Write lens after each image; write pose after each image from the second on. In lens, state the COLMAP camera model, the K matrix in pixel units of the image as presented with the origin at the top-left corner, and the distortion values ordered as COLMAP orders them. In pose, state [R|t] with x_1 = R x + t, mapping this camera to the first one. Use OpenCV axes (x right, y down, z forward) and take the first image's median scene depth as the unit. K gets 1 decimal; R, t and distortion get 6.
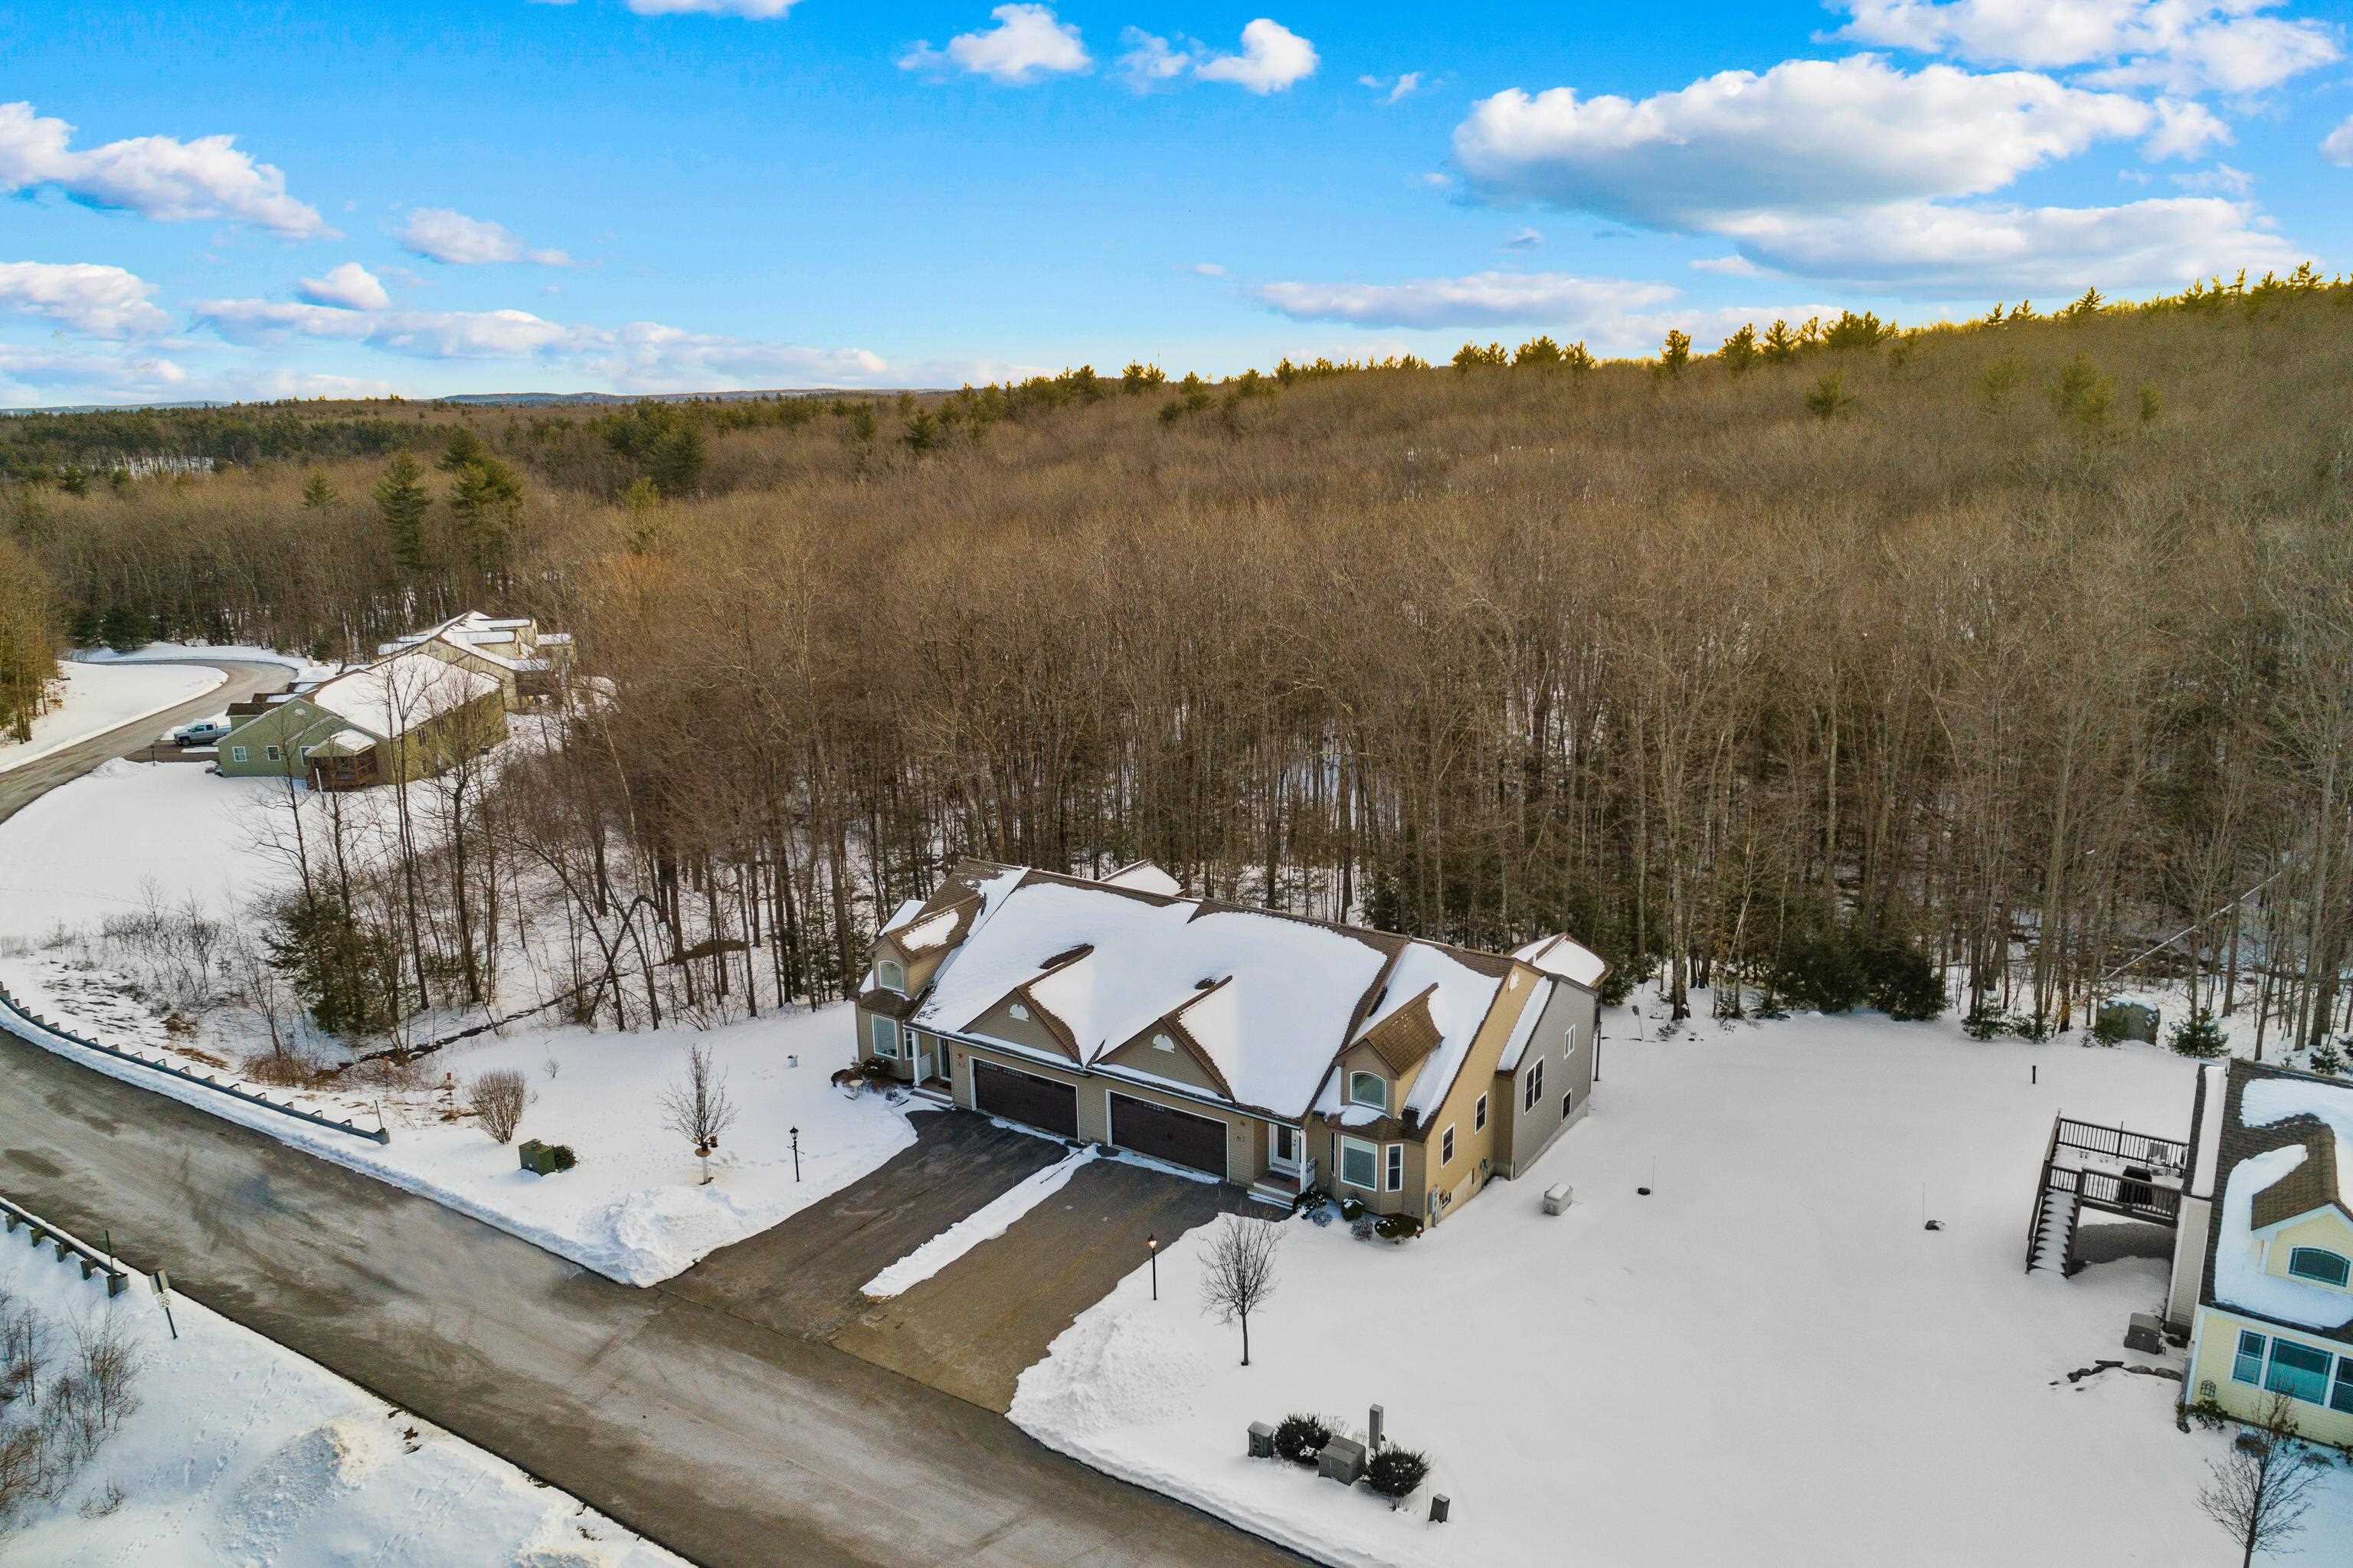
lens RADIAL K [[1617.0, 0, 1178.8], [0, 1617.0, 757.2], [0, 0, 1]] dist [-0.002218, 0.002651]
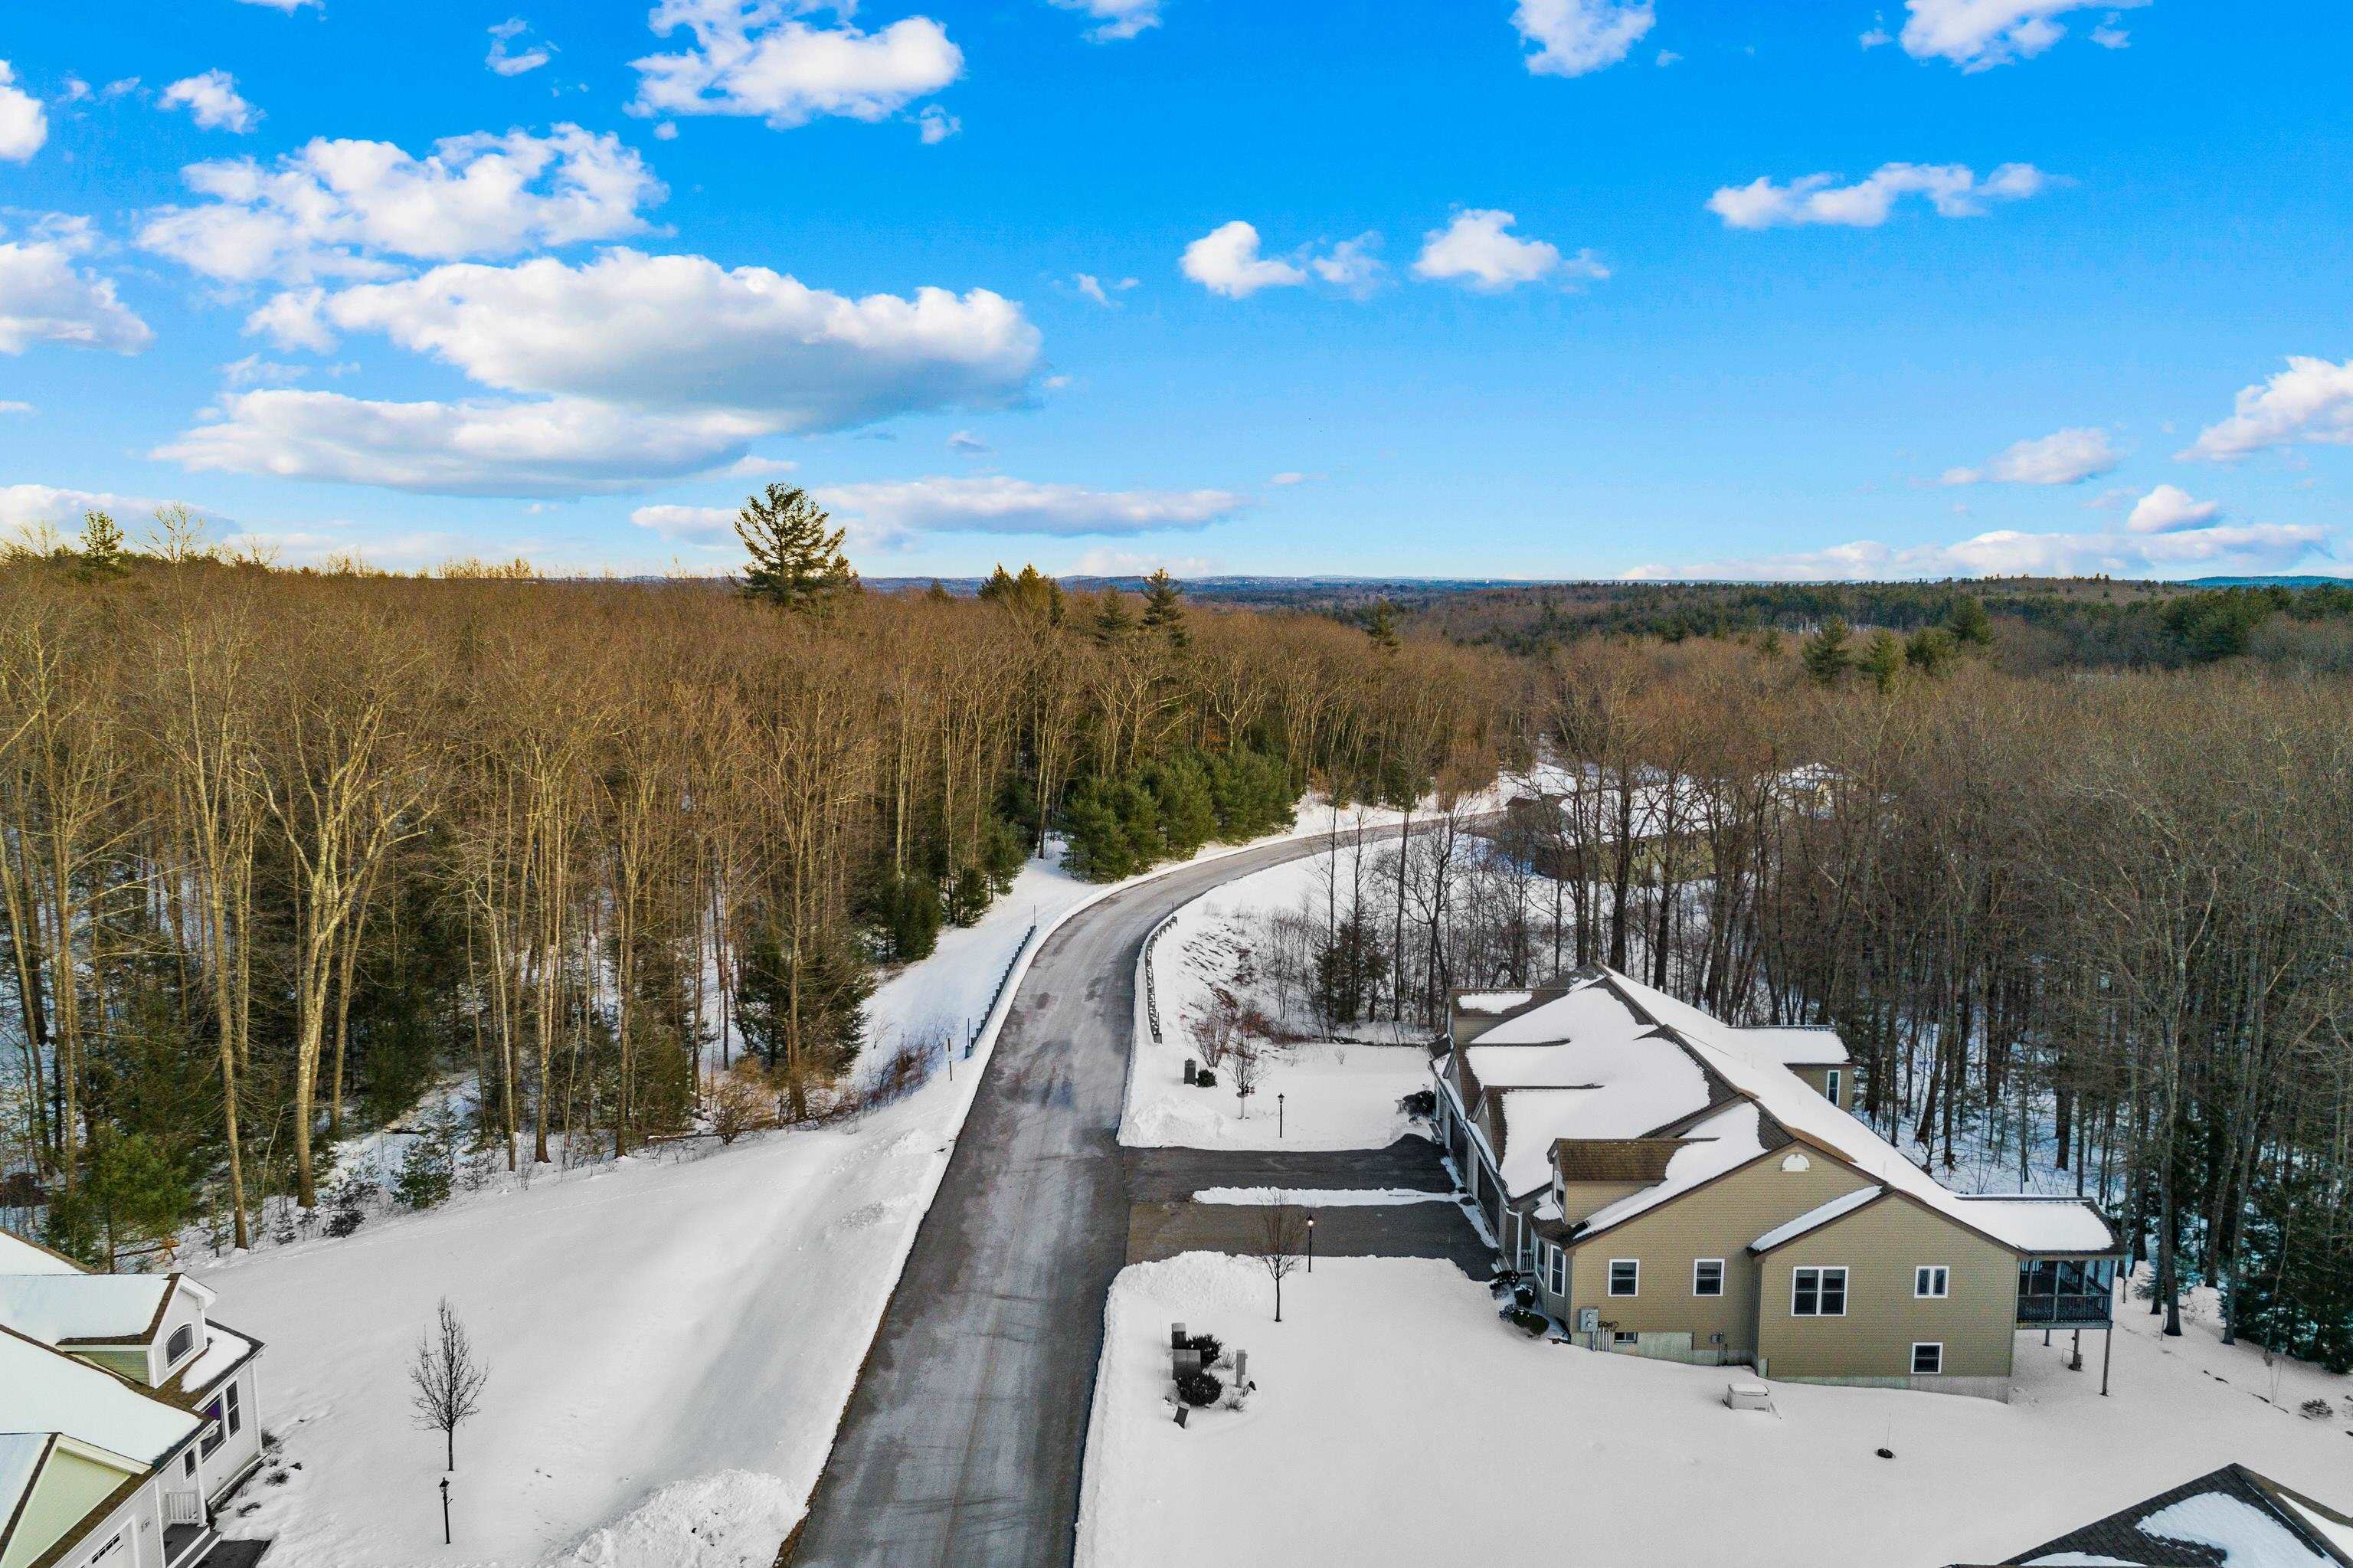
lens RADIAL K [[1670.1, 0, 1173.5], [0, 1670.1, 739.4], [0, 0, 1]] dist [0.002176, -0.001914]
pose [[0.538563, 0.100912, -0.836521, 0.789436], [-0.202744, 0.979153, -0.012412, -0.015972], [0.817829, 0.176284, 0.547795, 0.136075]]
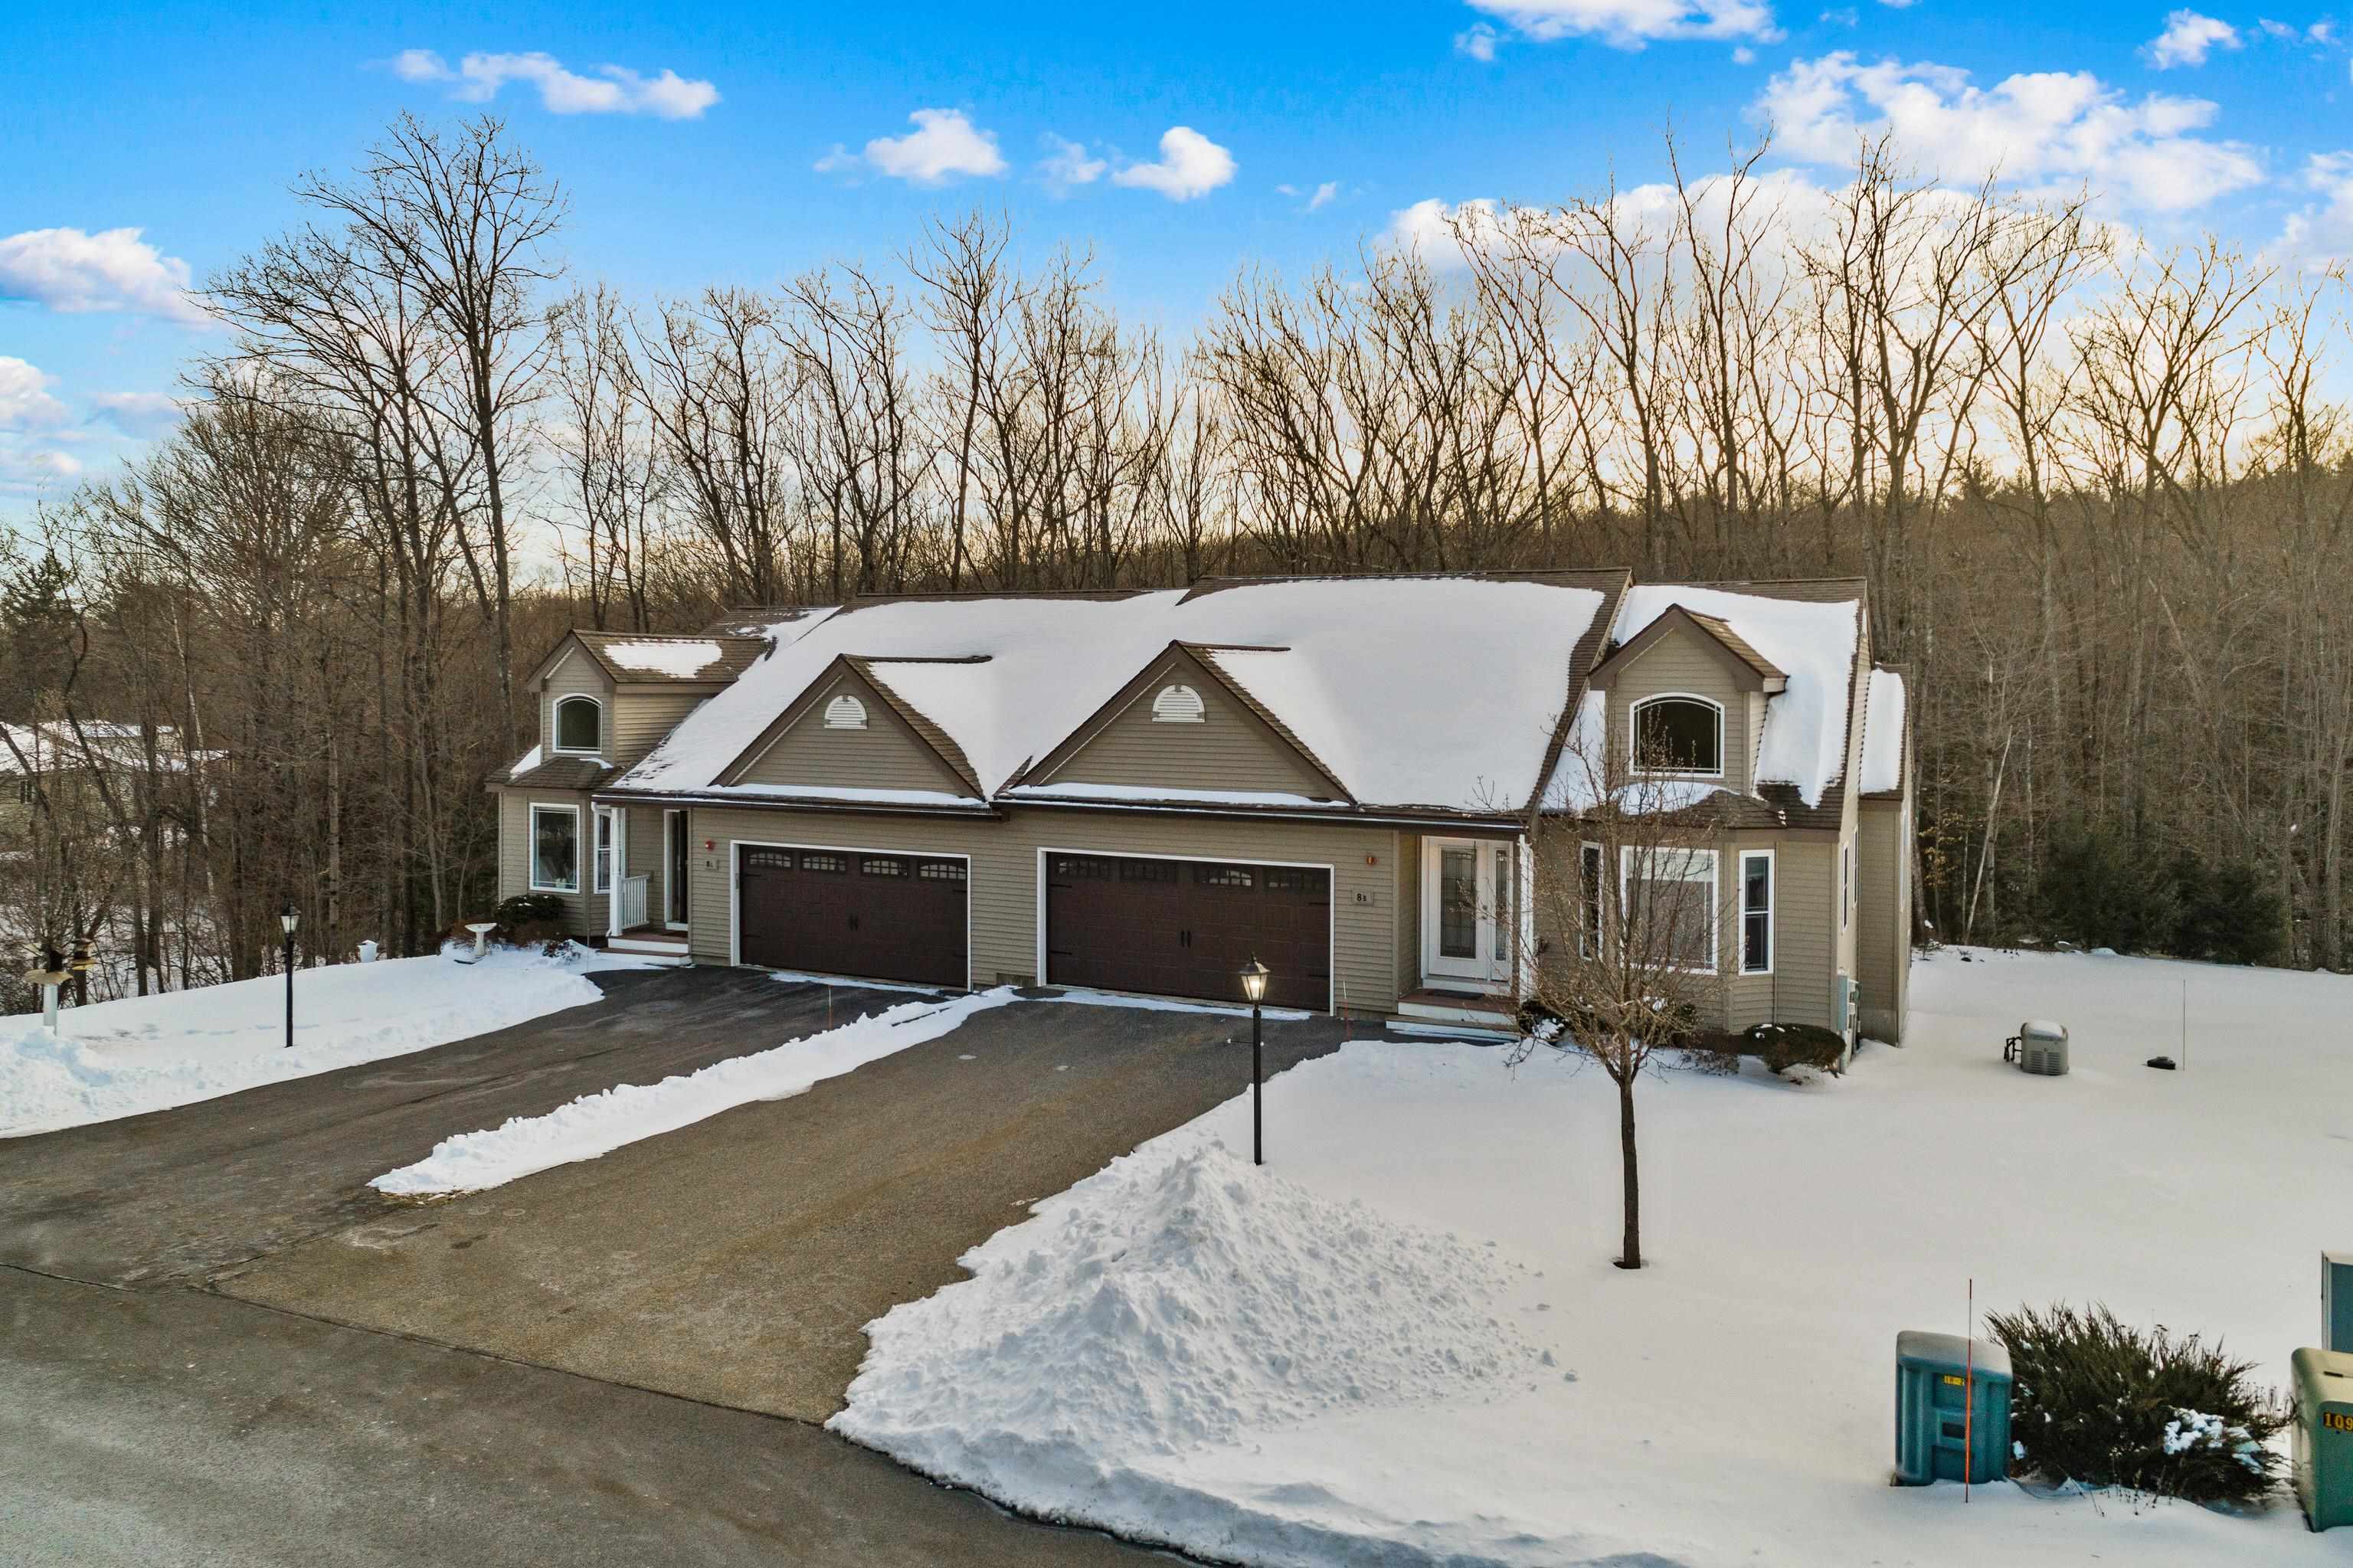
lens RADIAL K [[1670.1, 0, 1173.5], [0, 1670.1, 739.4], [0, 0, 1]] dist [0.002176, -0.001914]
pose [[0.993700, 0.019138, 0.110426, -0.059179], [0.005847, 0.975116, -0.221616, 0.278957], [-0.111919, 0.220866, 0.968861, 0.538768]]
